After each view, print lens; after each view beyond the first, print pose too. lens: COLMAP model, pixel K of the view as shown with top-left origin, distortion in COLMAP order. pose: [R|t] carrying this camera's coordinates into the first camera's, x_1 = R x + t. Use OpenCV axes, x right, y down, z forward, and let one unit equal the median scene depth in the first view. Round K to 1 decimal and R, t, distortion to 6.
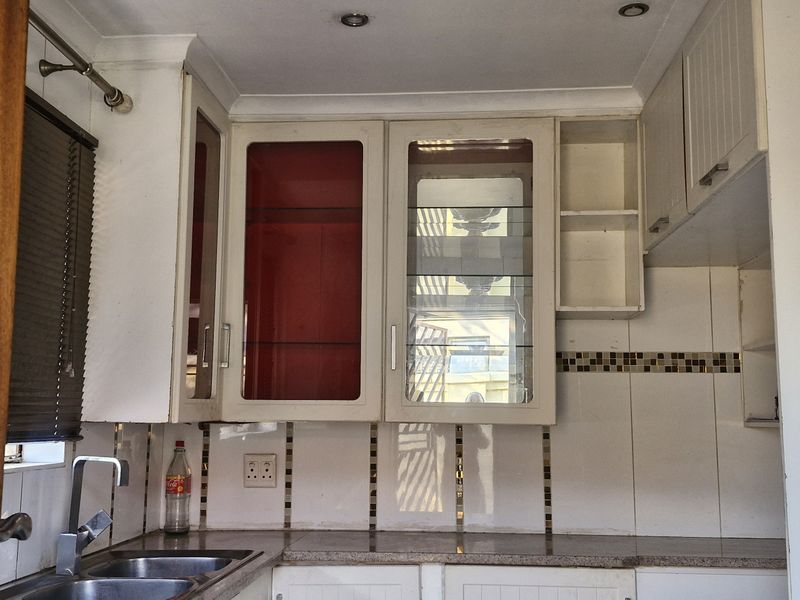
lens RADIAL K [[842.0, 0, 400.0], [0, 842.0, 300.0], [0, 0, 1]] dist [-0.007186, 0.000011]
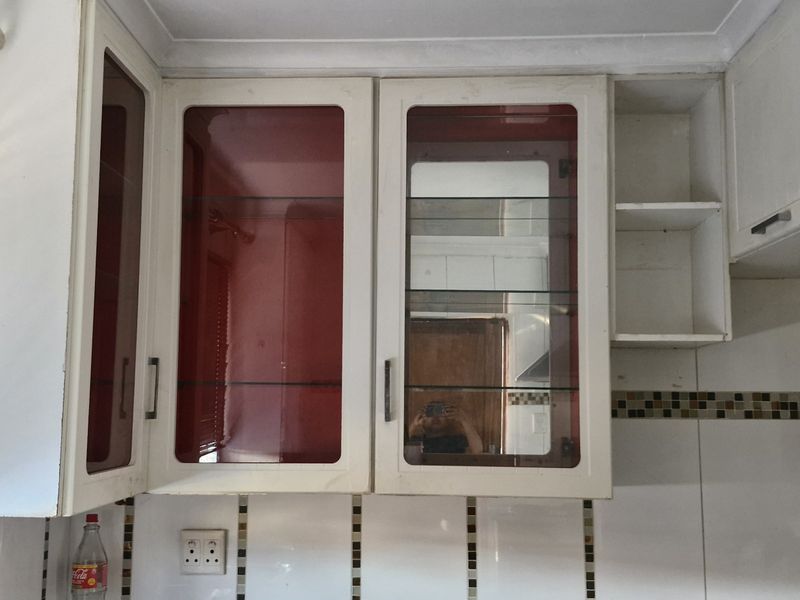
lens RADIAL K [[842.0, 0, 400.0], [0, 842.0, 300.0], [0, 0, 1]] dist [-0.007186, 0.000011]
pose [[0.998751, 0.000334, 0.049957, -0.030970], [-0.000736, 0.999968, 0.008026, -0.026104], [-0.049953, -0.008053, 0.998719, 0.262604]]
